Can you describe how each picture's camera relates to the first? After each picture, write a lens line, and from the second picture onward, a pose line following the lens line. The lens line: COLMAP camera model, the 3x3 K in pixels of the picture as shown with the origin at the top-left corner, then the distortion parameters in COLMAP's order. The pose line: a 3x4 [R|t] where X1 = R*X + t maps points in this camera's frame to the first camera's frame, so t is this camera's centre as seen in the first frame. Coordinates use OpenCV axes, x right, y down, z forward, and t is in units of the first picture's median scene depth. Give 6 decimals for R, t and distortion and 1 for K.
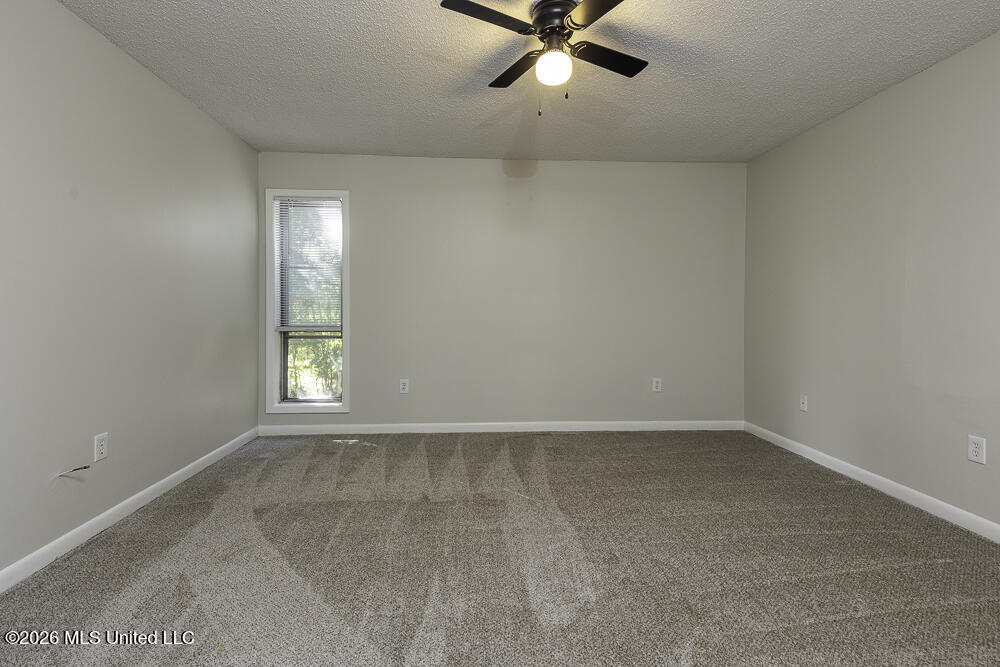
lens RADIAL K [[477.4, 0, 497.5], [0, 477.4, 311.2], [0, 0, 1]] dist [0.047337, -0.018292]
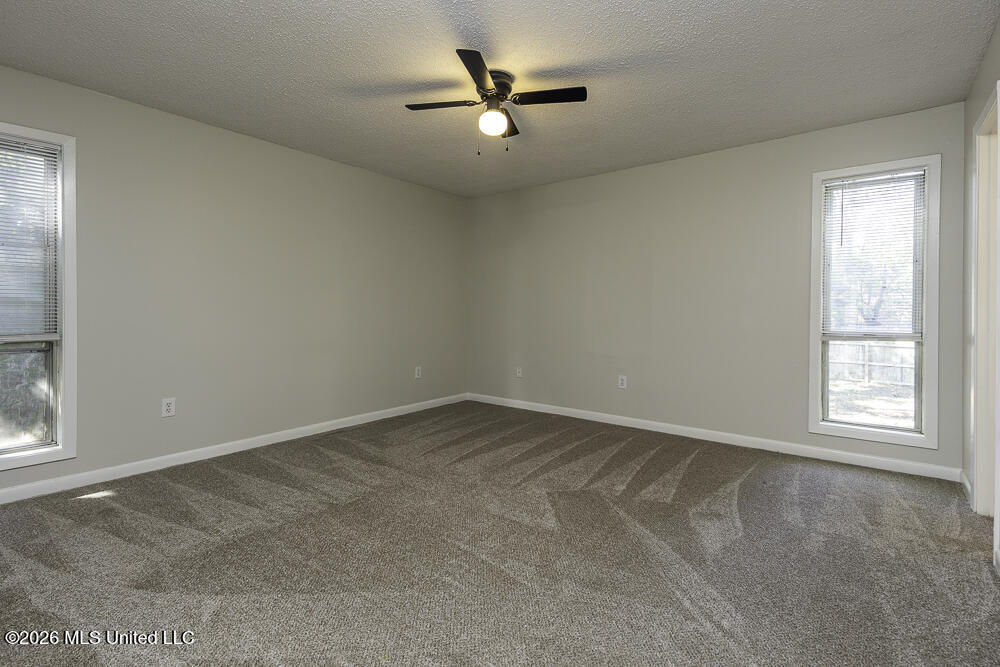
lens RADIAL K [[477.4, 0, 497.5], [0, 477.4, 311.2], [0, 0, 1]] dist [0.047337, -0.018292]
pose [[0.661180, -0.003295, 0.750220, -0.590082], [0.002343, 0.999995, 0.002327, -0.001533], [-0.750223, 0.000219, 0.661185, 0.097234]]
